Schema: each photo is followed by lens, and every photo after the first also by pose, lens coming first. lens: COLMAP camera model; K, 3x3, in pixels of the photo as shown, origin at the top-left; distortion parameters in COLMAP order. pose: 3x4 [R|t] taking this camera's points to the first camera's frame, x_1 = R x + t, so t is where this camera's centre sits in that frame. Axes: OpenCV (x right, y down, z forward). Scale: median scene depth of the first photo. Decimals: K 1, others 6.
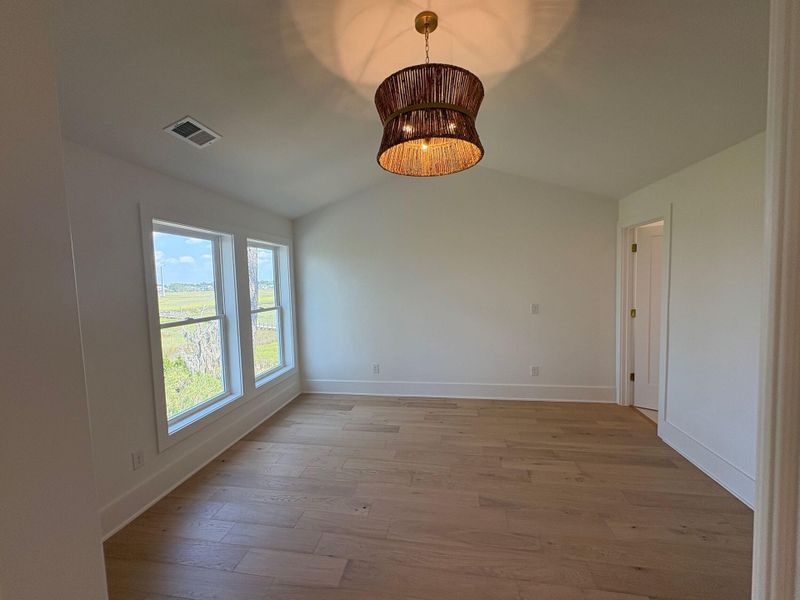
lens RADIAL K [[320.6, 0, 396.2], [0, 320.6, 299.8], [0, 0, 1]] dist [0.001914, -0.000119]
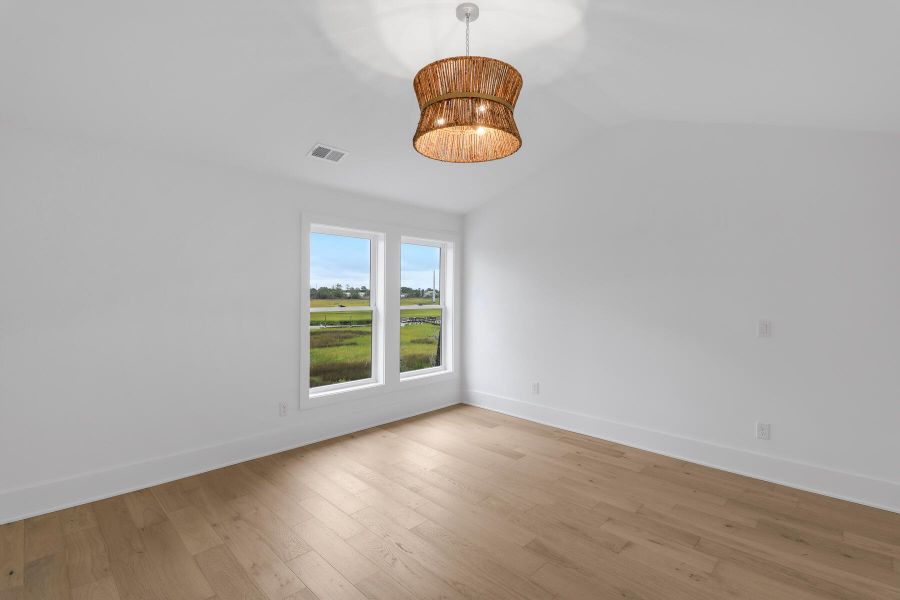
lens RADIAL K [[419.2, 0, 455.6], [0, 419.2, 293.2], [0, 0, 1]] dist [0.002228, -0.016151]
pose [[0.822872, 0.036864, -0.567030, 0.505050], [-0.068614, 0.997038, -0.034753, 0.032053], [0.564069, 0.067503, 0.822964, -0.019110]]
